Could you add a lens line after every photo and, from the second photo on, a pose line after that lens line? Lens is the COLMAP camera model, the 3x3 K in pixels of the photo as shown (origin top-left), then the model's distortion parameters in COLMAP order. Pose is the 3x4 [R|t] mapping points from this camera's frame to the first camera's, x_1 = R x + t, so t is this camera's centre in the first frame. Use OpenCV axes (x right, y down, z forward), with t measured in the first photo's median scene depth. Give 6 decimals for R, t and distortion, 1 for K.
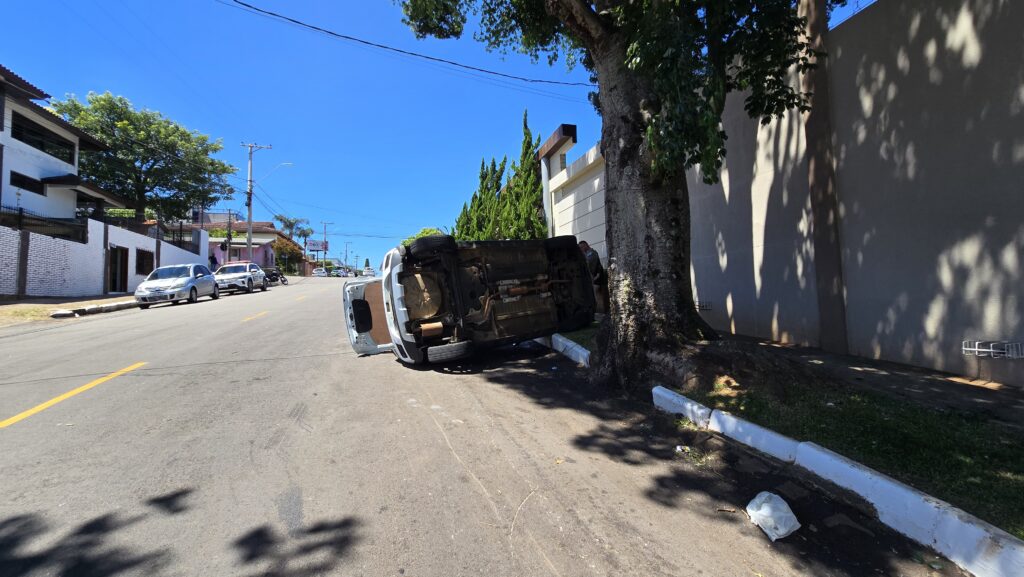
lens RADIAL K [[407.4, 0, 512.0], [0, 407.4, 288.5], [0, 0, 1]] dist [0.002945, 0.000271]
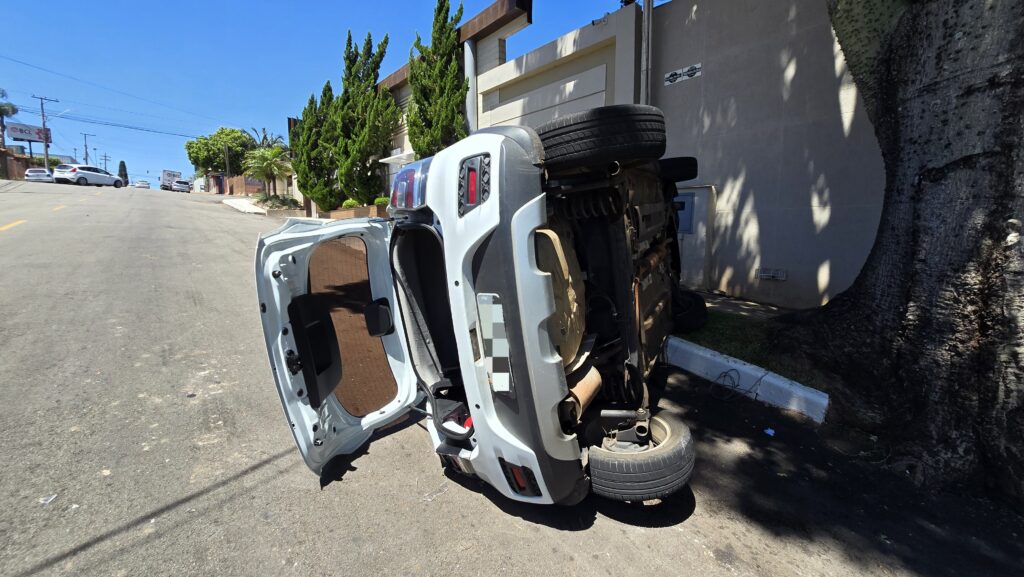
lens RADIAL K [[407.4, 0, 512.0], [0, 407.4, 288.5], [0, 0, 1]] dist [0.002945, 0.000271]
pose [[0.917487, -0.016374, 0.397429, -0.143103], [-0.051588, 0.985815, 0.159708, -0.014486], [-0.394406, -0.167033, 0.903628, 0.267963]]
